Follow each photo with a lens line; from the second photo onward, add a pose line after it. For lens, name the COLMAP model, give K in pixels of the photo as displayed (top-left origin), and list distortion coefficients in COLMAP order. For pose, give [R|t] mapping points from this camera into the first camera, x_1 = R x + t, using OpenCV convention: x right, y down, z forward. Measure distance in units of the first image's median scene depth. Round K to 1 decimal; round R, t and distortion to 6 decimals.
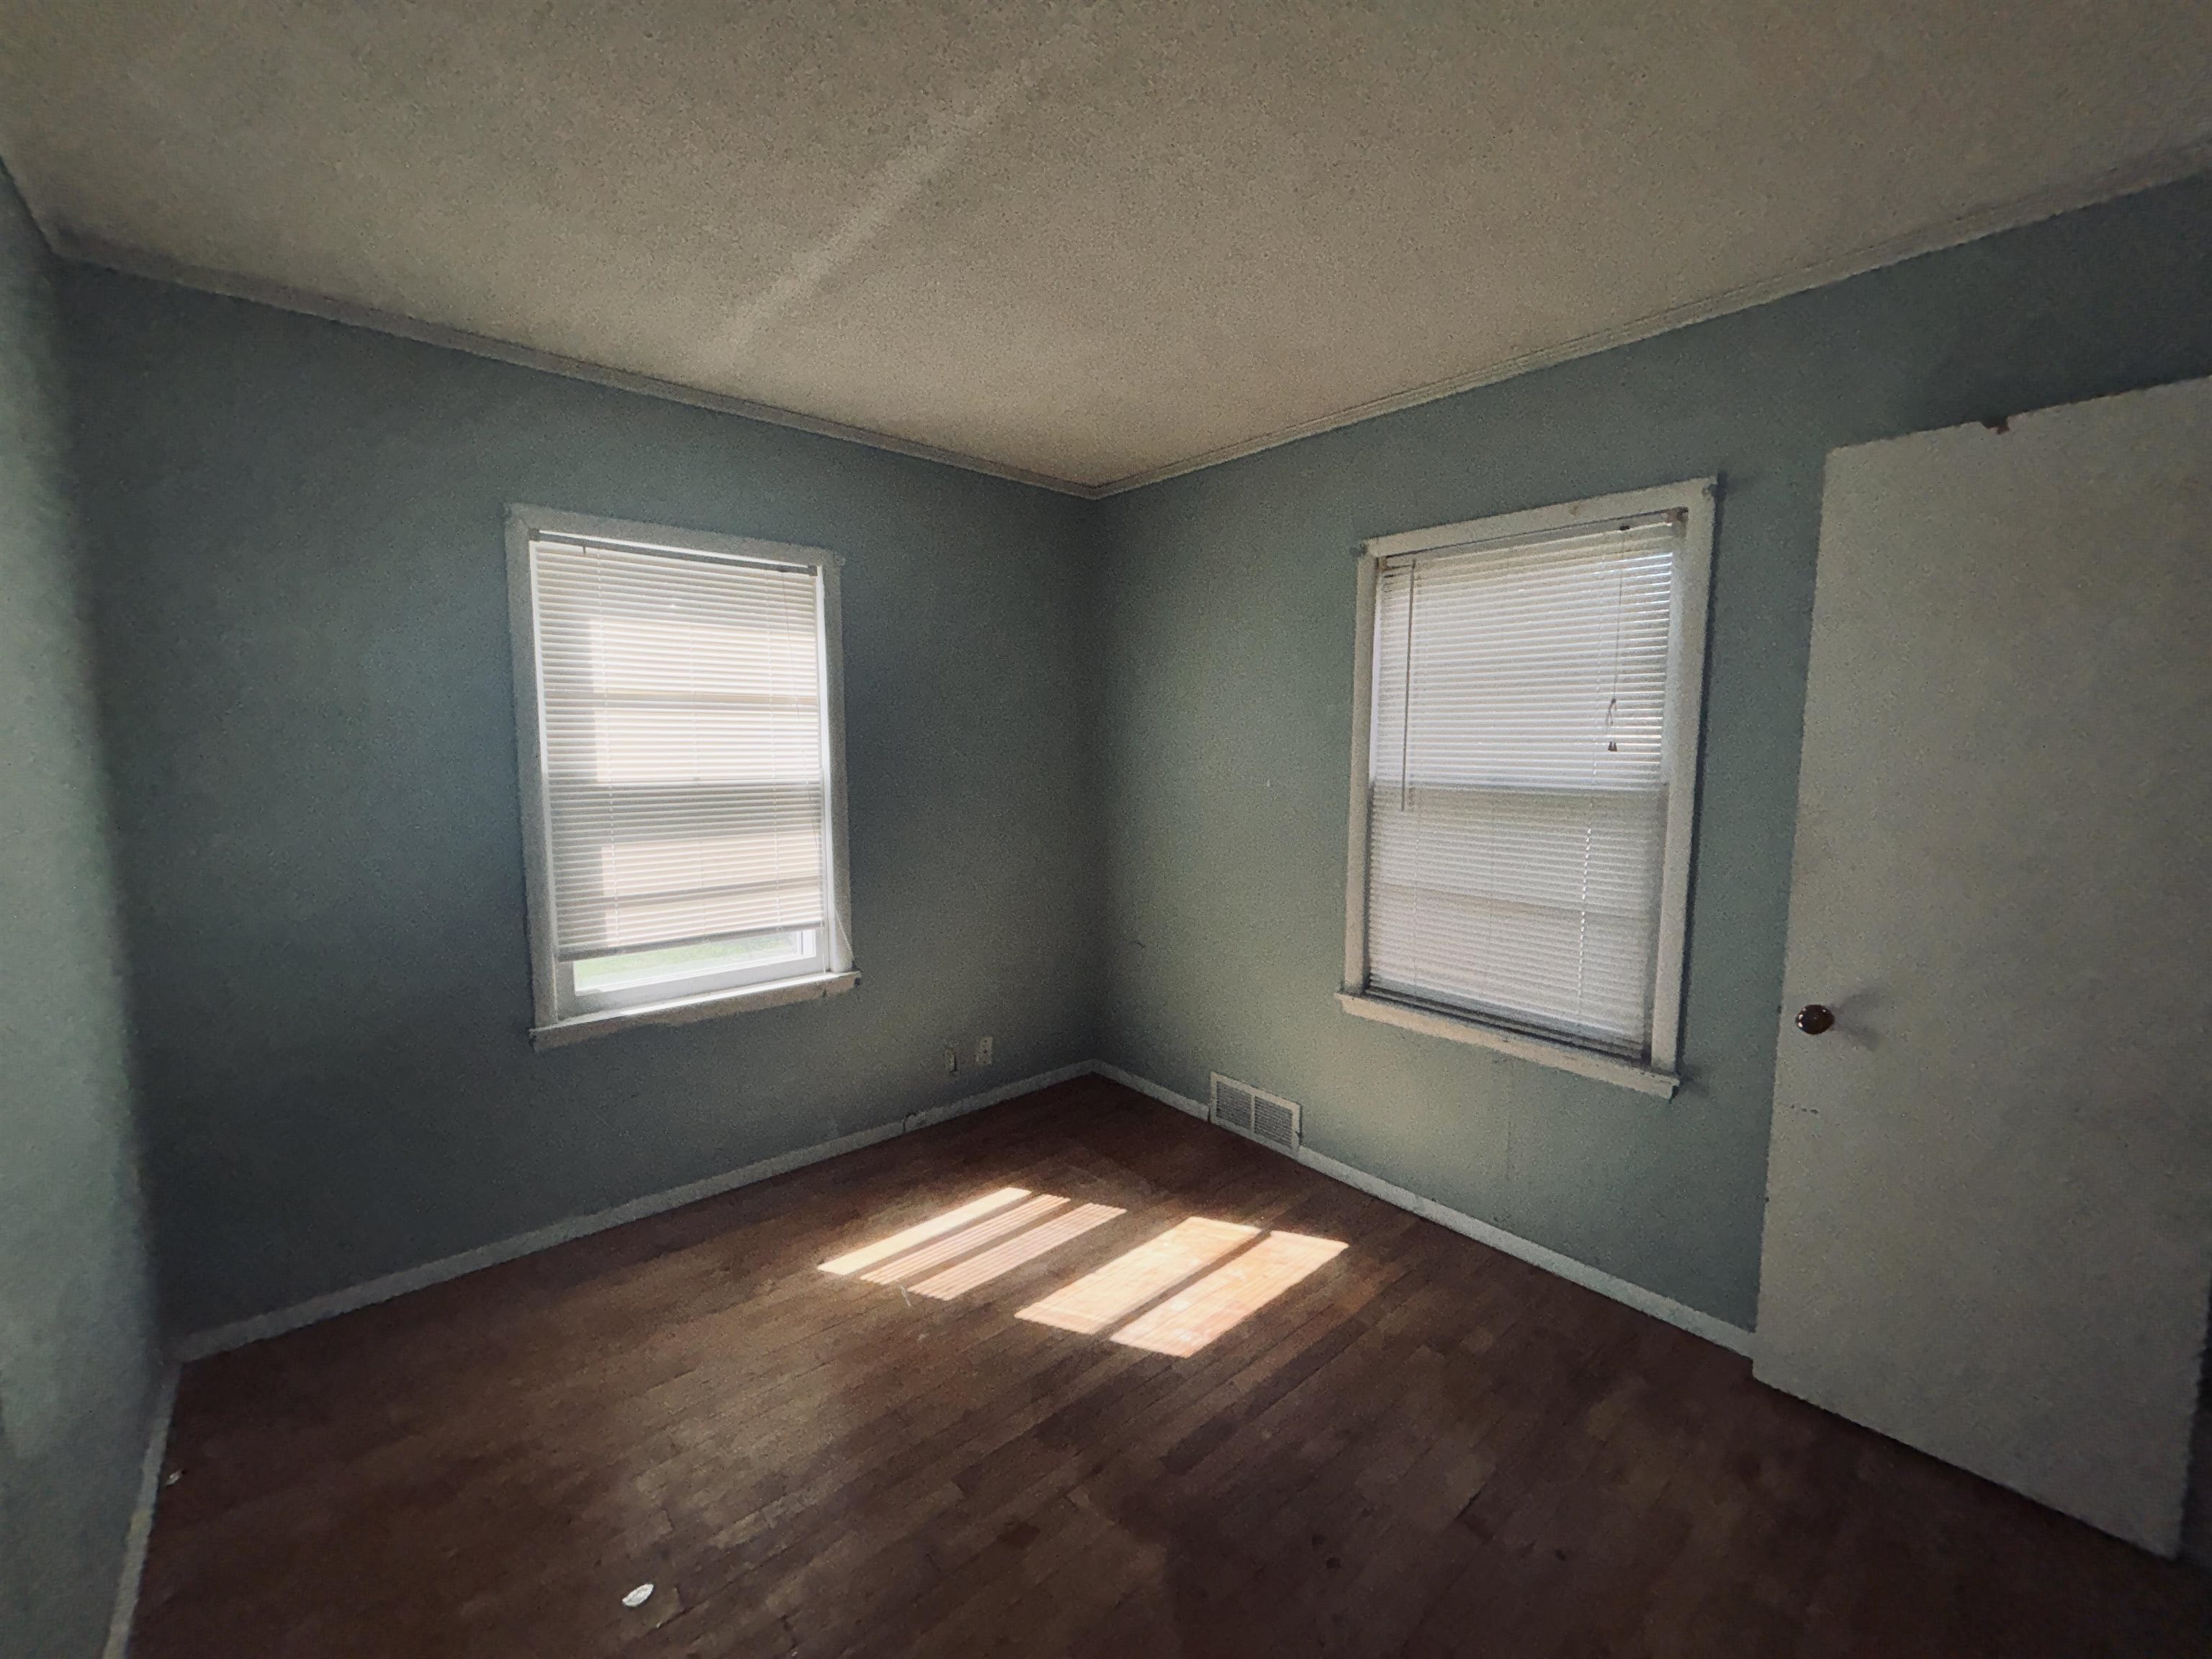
lens RADIAL K [[901.6, 0, 1103.9], [0, 901.6, 831.8], [0, 0, 1]] dist [-0.000199, 0.007552]
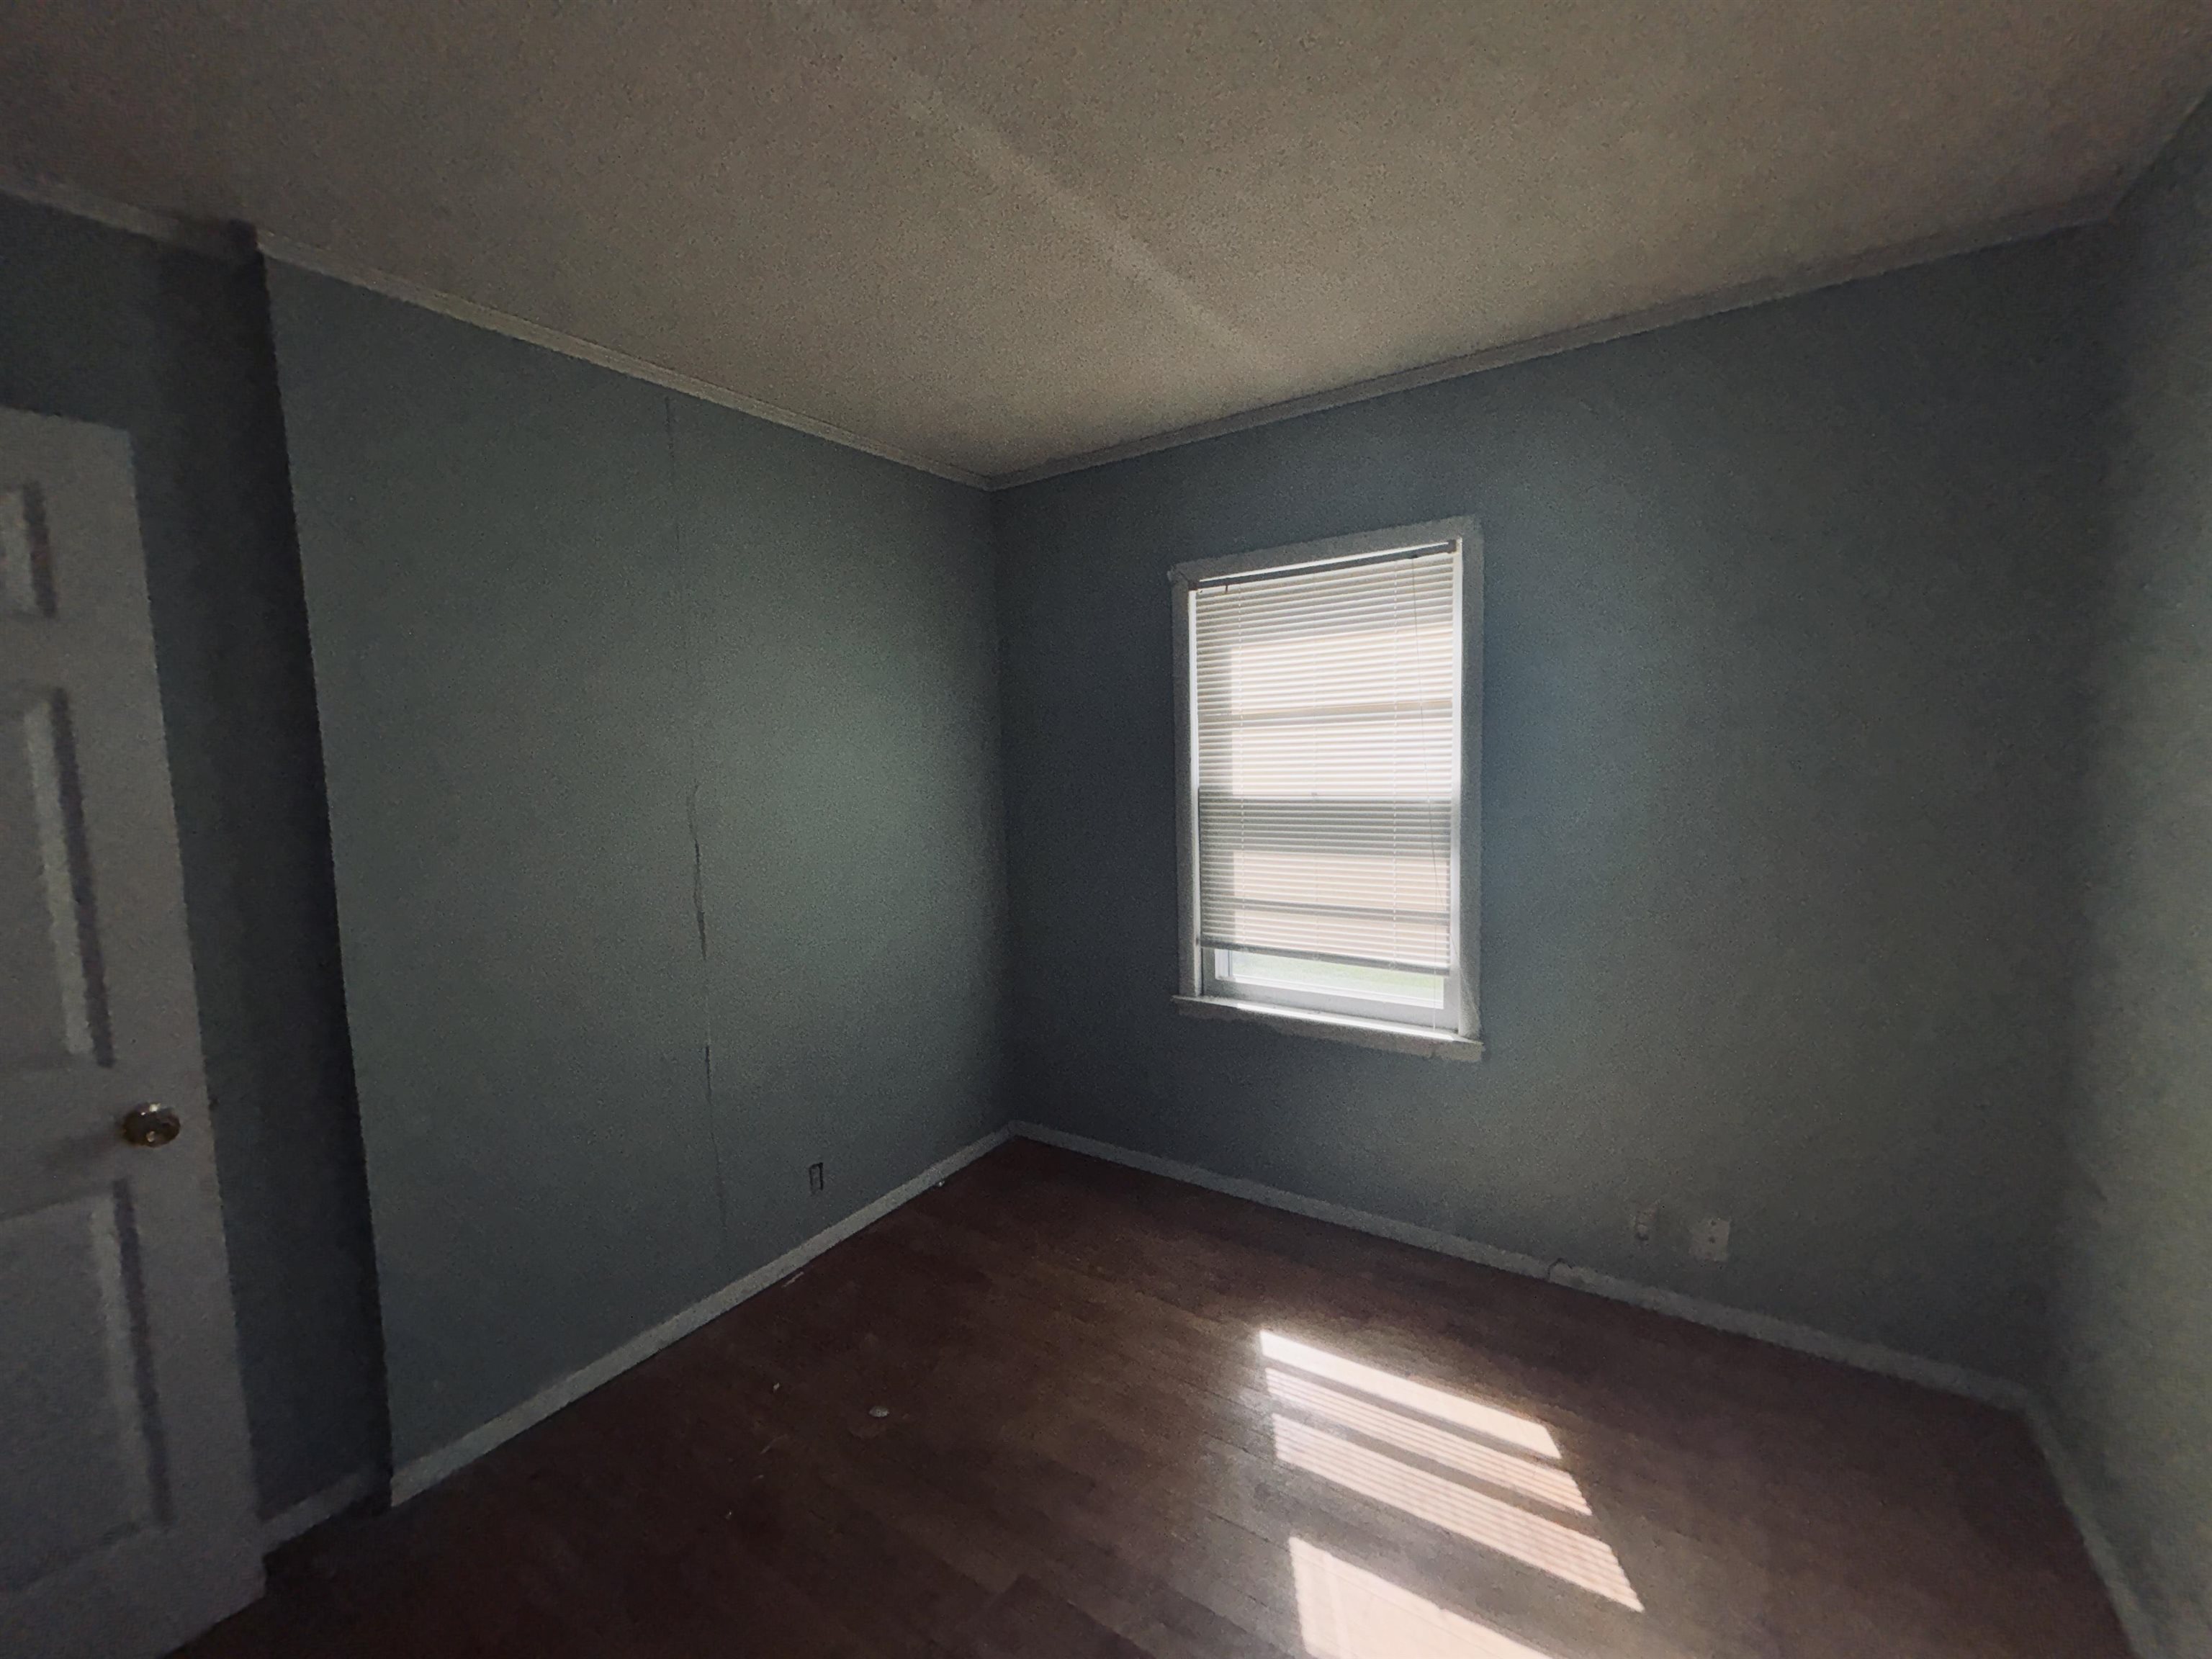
lens RADIAL K [[894.2, 0, 1097.1], [0, 894.2, 831.5], [0, 0, 1]] dist [0.001746, 0.000602]
pose [[0.244313, 0.076221, -0.966696, 0.452129], [-0.067918, 0.995803, 0.061351, -0.063239], [0.967315, 0.050667, 0.248464, 0.544487]]
